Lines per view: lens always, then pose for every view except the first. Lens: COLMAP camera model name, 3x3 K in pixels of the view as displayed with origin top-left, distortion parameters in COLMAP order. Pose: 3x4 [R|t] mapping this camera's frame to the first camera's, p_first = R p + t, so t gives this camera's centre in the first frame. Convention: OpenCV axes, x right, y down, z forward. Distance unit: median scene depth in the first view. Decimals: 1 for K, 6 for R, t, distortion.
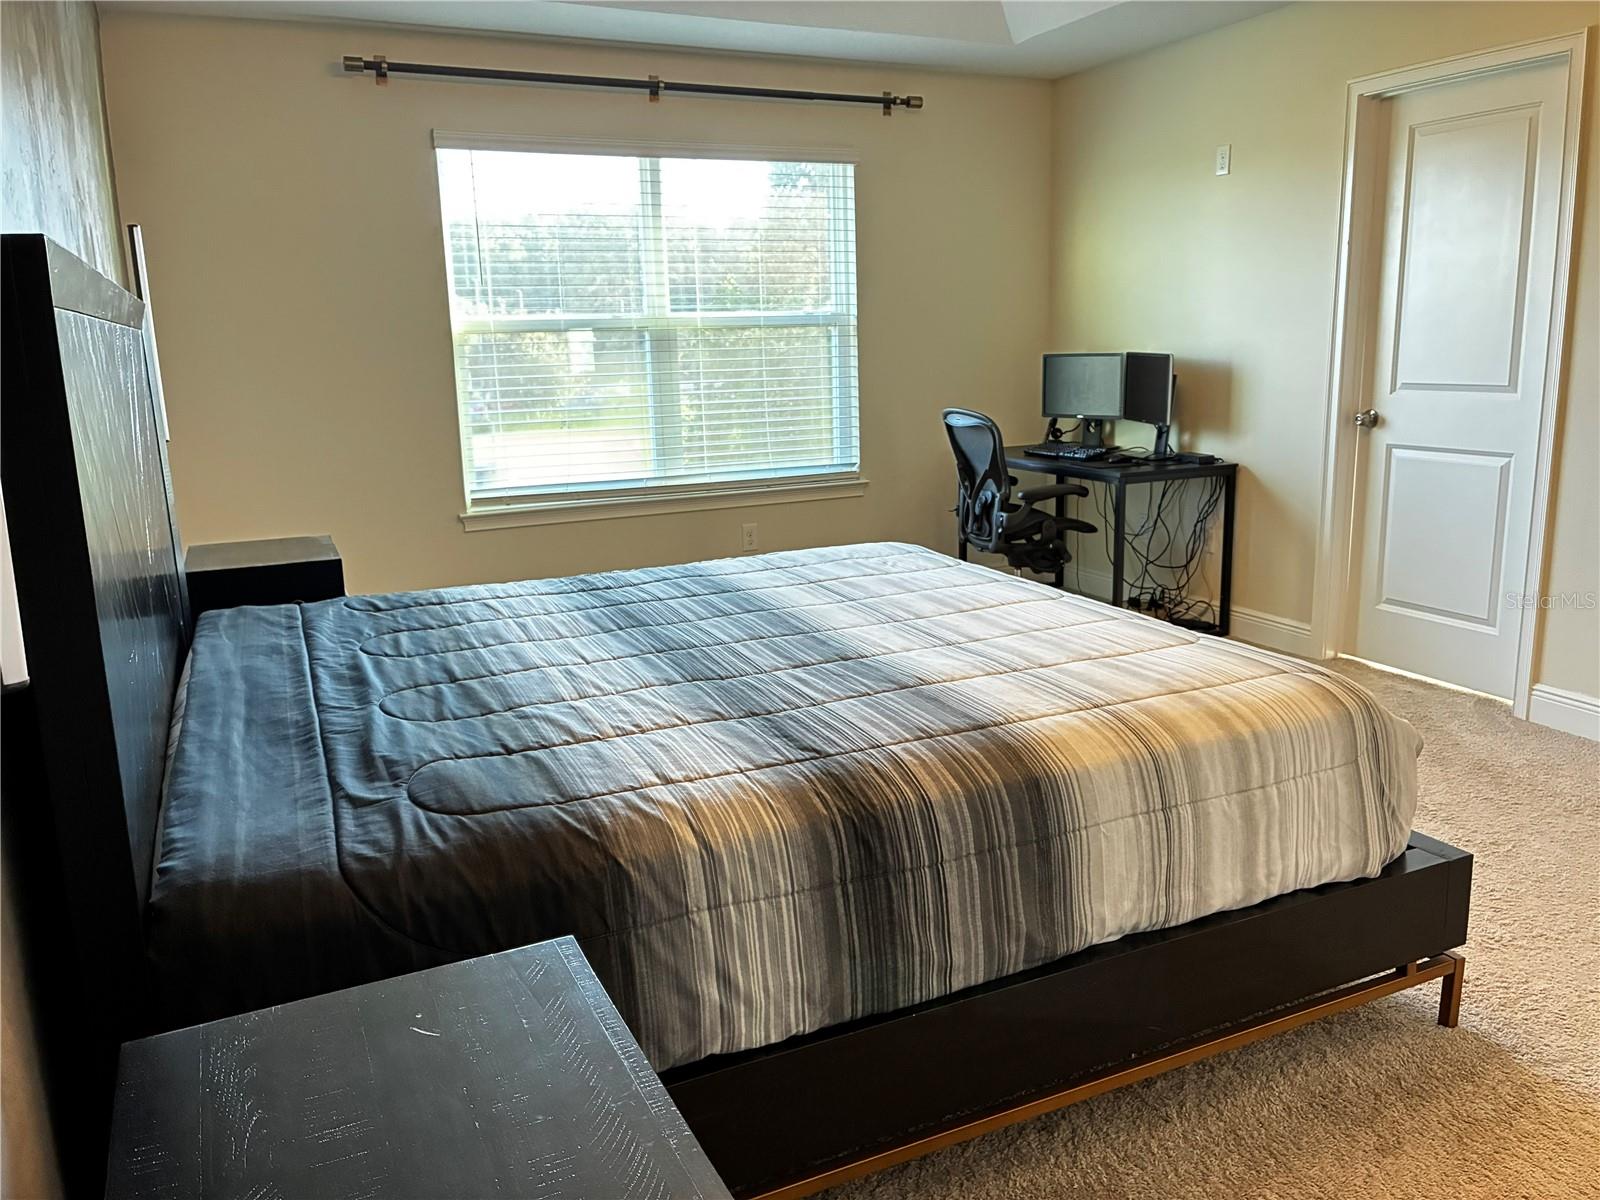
lens RADIAL K [[1227.3, 0, 800.0], [0, 1227.3, 600.0], [0, 0, 1]] dist [0.070796, -0.080237]
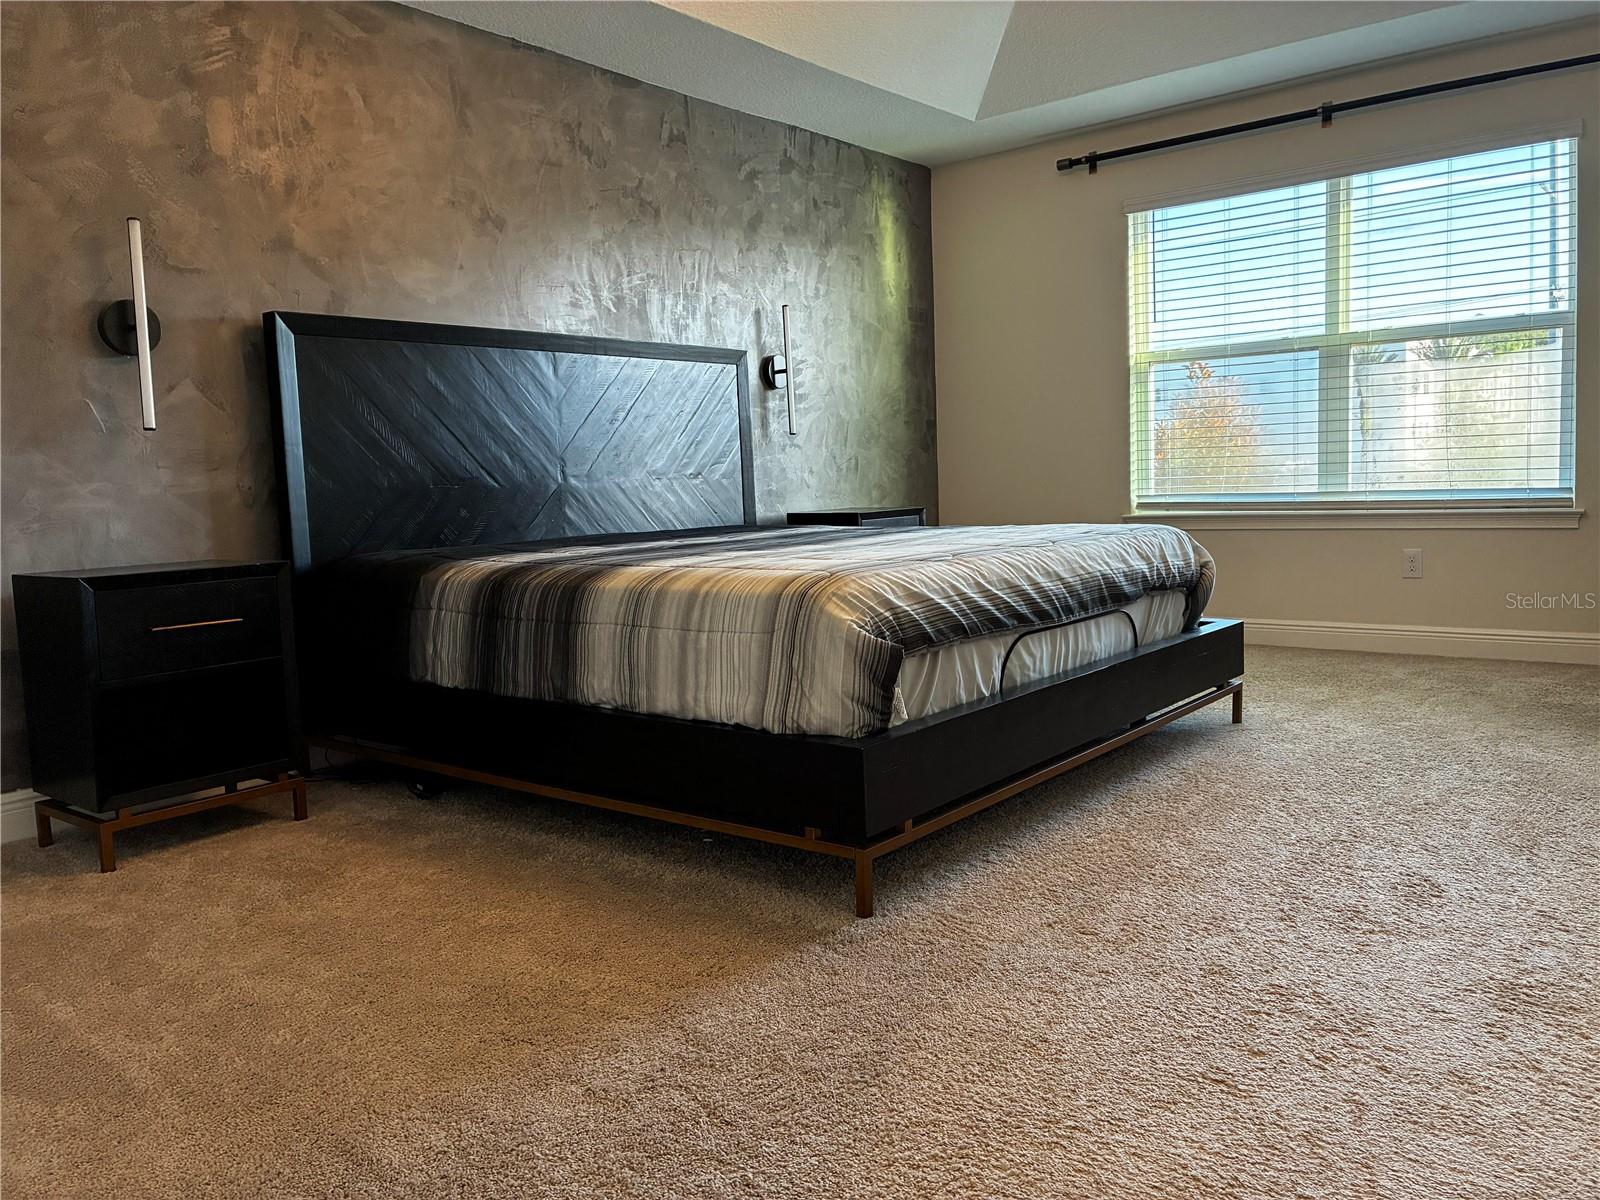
lens RADIAL K [[1227.3, 0, 800.0], [0, 1227.3, 600.0], [0, 0, 1]] dist [0.070796, -0.080237]
pose [[0.433041, 0.104650, -0.895279, 1.589459], [-0.165905, 0.985522, 0.034952, 0.052327], [0.885974, 0.133396, 0.444134, 0.498684]]
